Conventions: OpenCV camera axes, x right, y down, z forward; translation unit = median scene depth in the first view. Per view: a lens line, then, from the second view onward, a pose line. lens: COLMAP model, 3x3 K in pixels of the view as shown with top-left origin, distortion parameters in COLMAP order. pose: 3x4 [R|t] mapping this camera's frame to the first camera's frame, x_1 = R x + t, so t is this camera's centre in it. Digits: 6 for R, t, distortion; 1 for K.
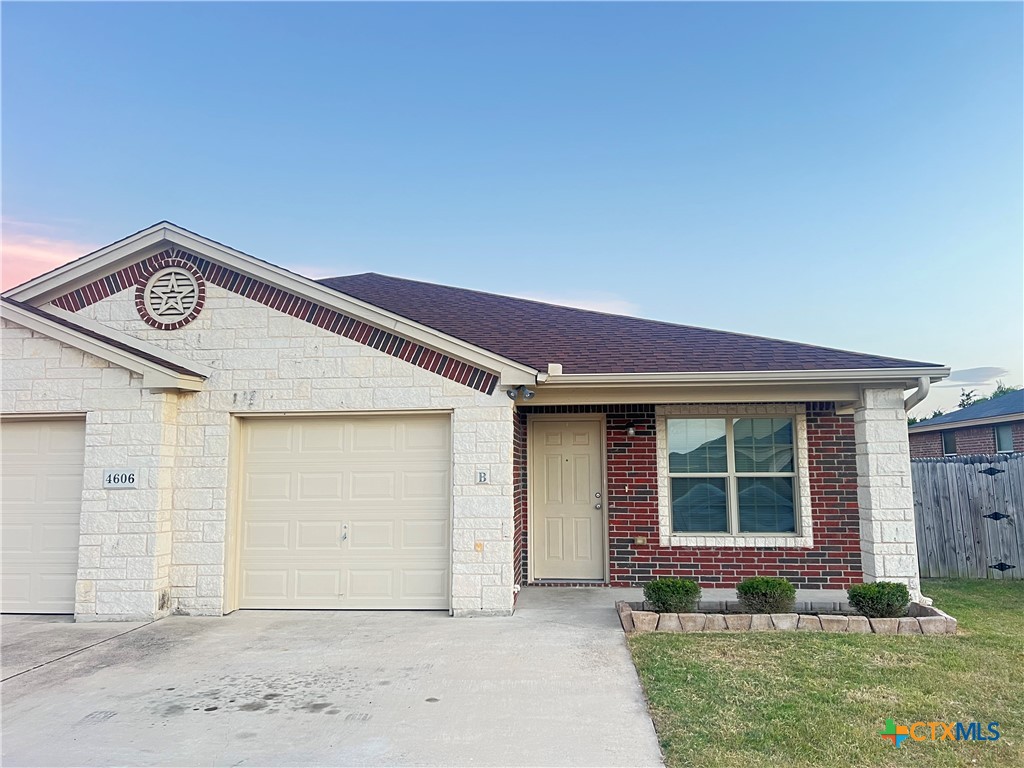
lens RADIAL K [[772.7, 0, 510.5], [0, 772.7, 379.7], [0, 0, 1]] dist [0.081217, -0.014229]
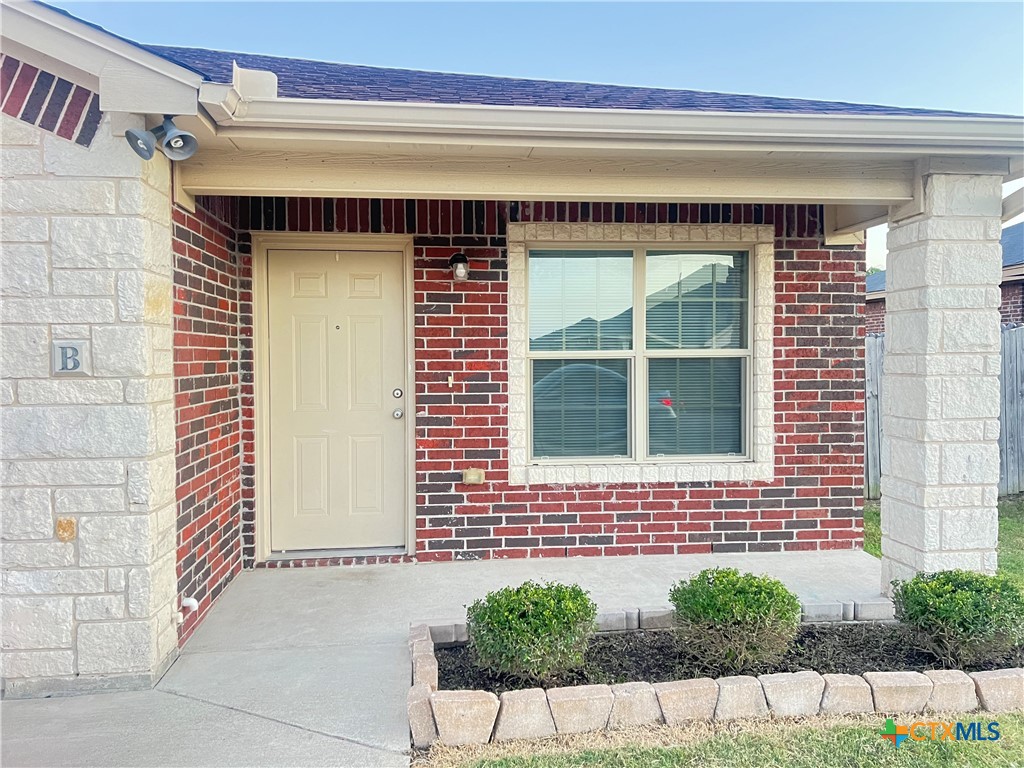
lens RADIAL K [[772.7, 0, 510.4], [0, 772.7, 384.5], [0, 0, 1]] dist [0.081217, -0.014229]
pose [[0.982649, -0.005125, 0.185404, 0.093619], [-0.023893, 0.987792, 0.153938, 0.061988], [-0.183929, -0.155697, 0.970530, 0.488170]]
